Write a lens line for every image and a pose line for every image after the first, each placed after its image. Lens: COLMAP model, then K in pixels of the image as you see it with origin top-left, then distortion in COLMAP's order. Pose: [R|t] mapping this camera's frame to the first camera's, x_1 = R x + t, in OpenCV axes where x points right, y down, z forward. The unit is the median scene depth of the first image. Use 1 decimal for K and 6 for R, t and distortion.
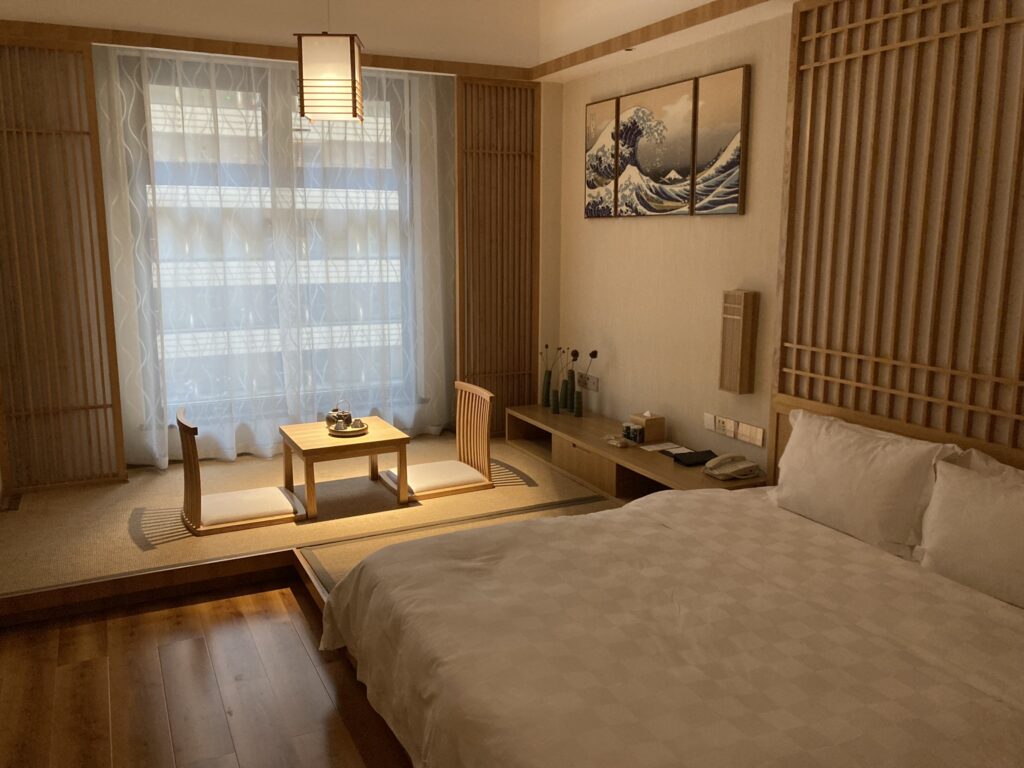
lens RADIAL K [[839.5, 0, 515.8], [0, 839.5, 382.8], [0, 0, 1]] dist [0.053070, -0.019179]
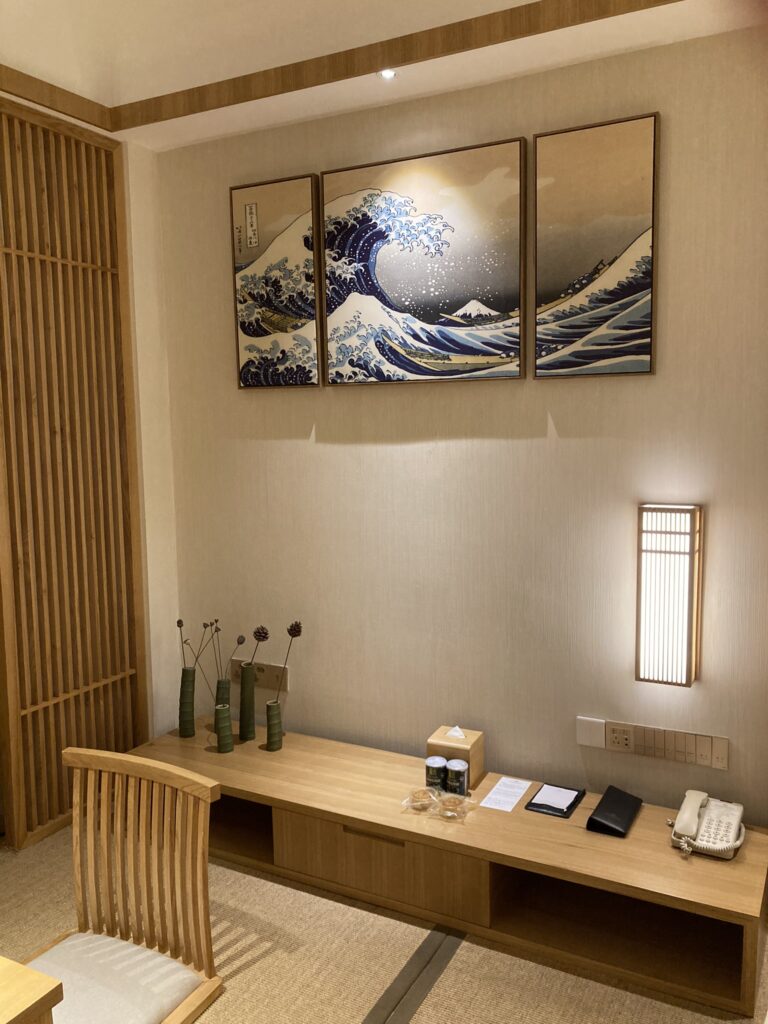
lens RADIAL K [[839.5, 0, 379.5], [0, 839.5, 506.4], [0, 0, 1]] dist [0.053070, -0.019179]
pose [[0.821879, -0.079223, 0.564127, -0.180645], [0.119104, 0.992294, -0.034171, -0.095834], [-0.557072, 0.095274, 0.824981, 0.539845]]
